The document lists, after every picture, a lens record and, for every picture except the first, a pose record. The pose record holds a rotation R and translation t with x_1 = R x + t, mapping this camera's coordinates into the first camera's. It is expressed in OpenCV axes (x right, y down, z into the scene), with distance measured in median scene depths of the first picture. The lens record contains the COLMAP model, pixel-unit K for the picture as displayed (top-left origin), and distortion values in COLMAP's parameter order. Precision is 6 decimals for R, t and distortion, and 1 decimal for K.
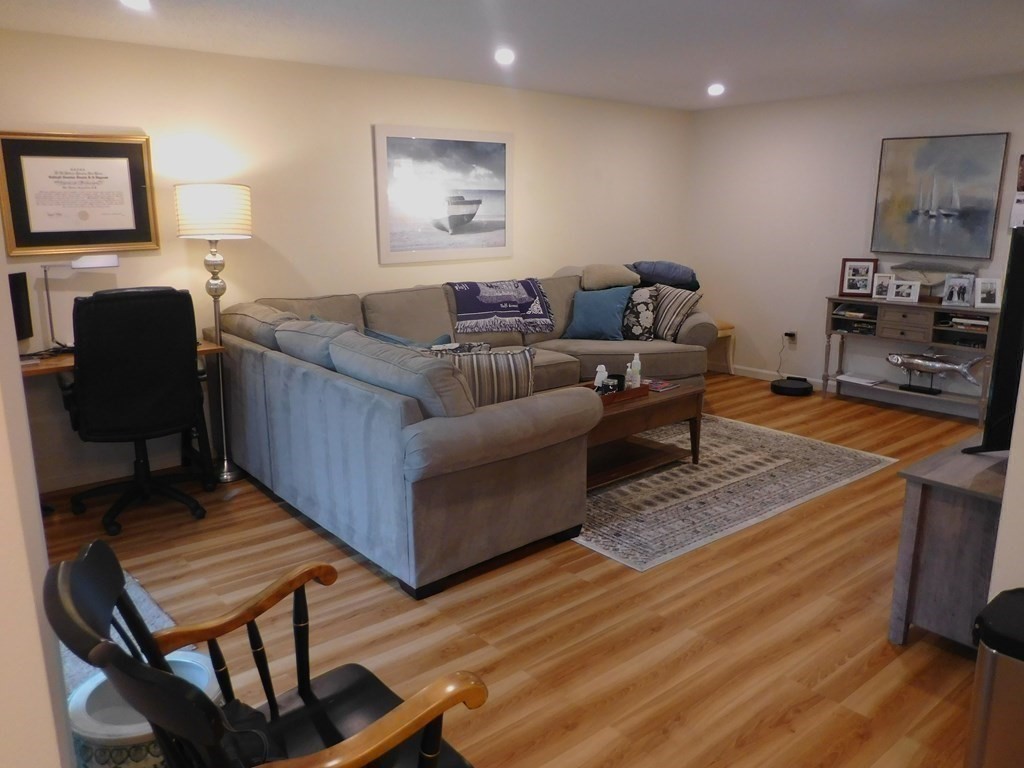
lens RADIAL K [[772.0, 0, 512.5], [0, 772.0, 386.7], [0, 0, 1]] dist [-0.036892, -0.001957]
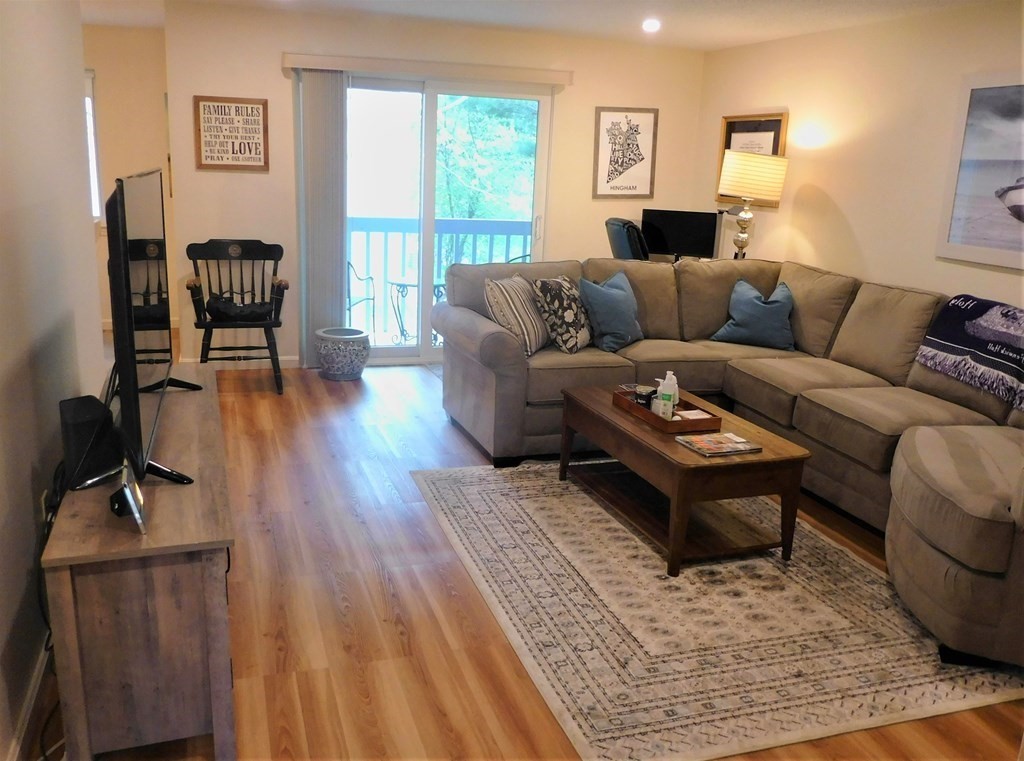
lens RADIAL K [[902.6, 0, 511.6], [0, 902.6, 378.7], [0, 0, 1]] dist [-0.014500, -0.003945]
pose [[-0.361150, 0.223255, -0.905388, 0.819355], [-0.233750, 0.918246, 0.319666, -0.231485], [0.902736, 0.327082, -0.279439, 0.897780]]
